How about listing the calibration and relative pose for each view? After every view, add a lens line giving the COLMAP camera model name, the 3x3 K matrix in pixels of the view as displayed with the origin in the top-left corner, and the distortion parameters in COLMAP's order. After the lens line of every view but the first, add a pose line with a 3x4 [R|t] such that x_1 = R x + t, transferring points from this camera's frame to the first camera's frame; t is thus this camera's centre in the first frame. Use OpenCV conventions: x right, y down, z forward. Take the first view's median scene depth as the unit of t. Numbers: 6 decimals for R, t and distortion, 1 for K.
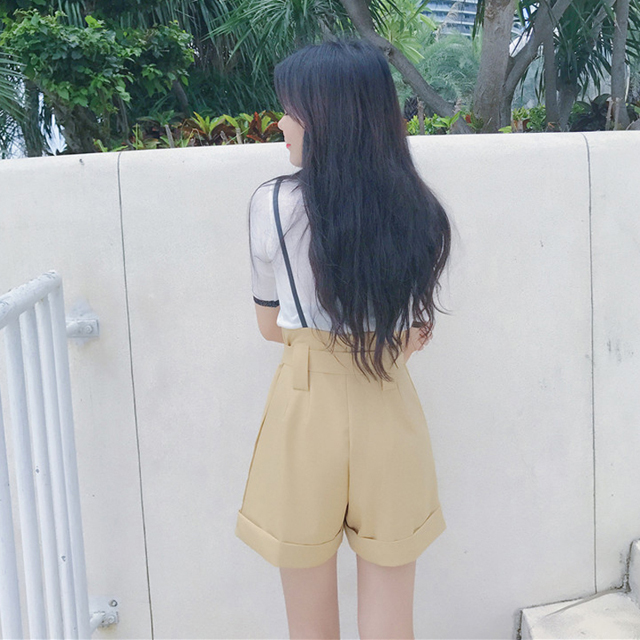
lens RADIAL K [[740.5, 0, 292.7], [0, 740.5, 295.5], [0, 0, 1]] dist [0.006045, 0.000000]
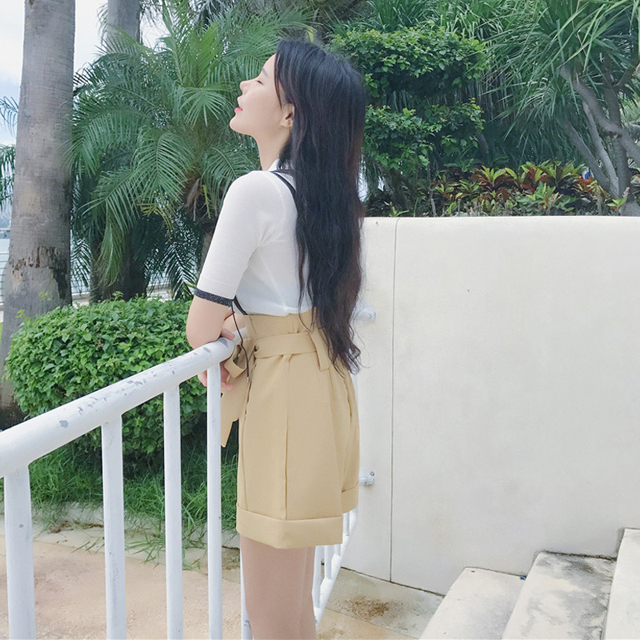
lens RADIAL K [[740.5, 0, 318.8], [0, 740.5, 332.4], [0, 0, 1]] dist [0.006045, 0.000000]
pose [[0.915241, 0.106545, -0.388564, 0.189713], [-0.090371, 0.994116, 0.059724, -0.007625], [0.392641, -0.019547, 0.919484, -0.432620]]
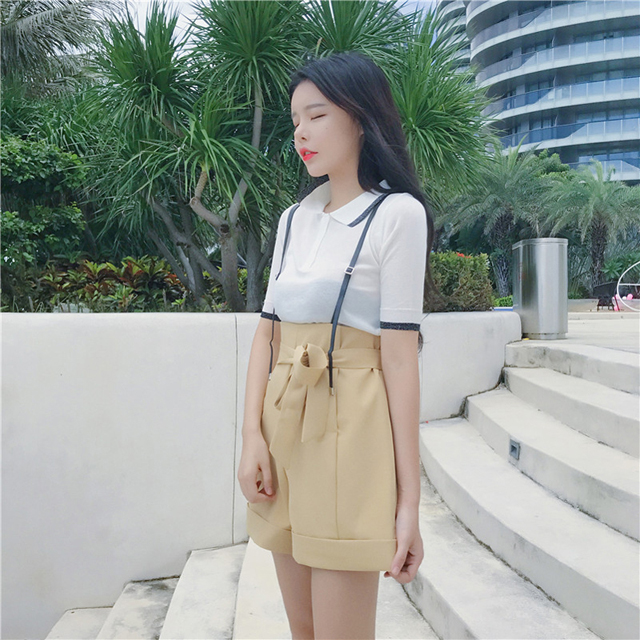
lens RADIAL K [[740.5, 0, 345.8], [0, 740.5, 321.0], [0, 0, 1]] dist [0.006045, 0.000000]
pose [[0.993568, 0.046060, 0.103450, 0.313779], [-0.037263, 0.995648, -0.085416, -0.022851], [-0.106934, 0.081011, 0.990960, -0.691833]]
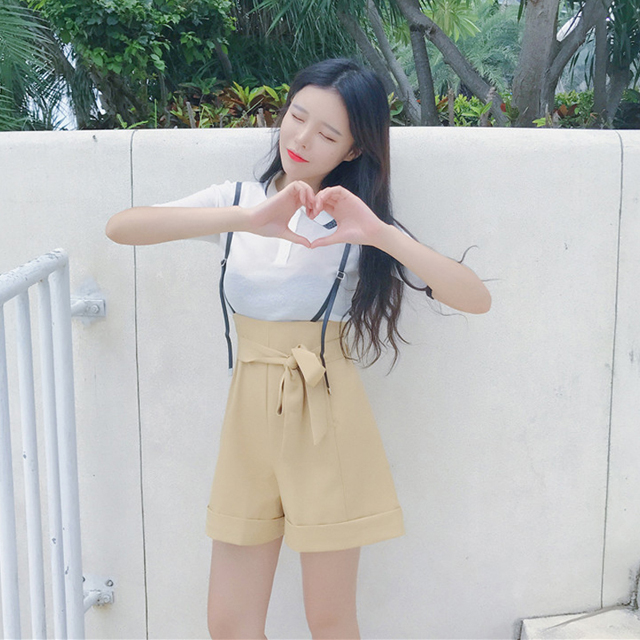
lens RADIAL K [[740.5, 0, 308.1], [0, 740.5, 284.5], [0, 0, 1]] dist [0.006045, 0.000000]
pose [[0.997565, 0.054509, -0.043497, 0.030334], [-0.053092, 0.998041, 0.033088, -0.021544], [0.045216, -0.030698, 0.998505, 0.018549]]
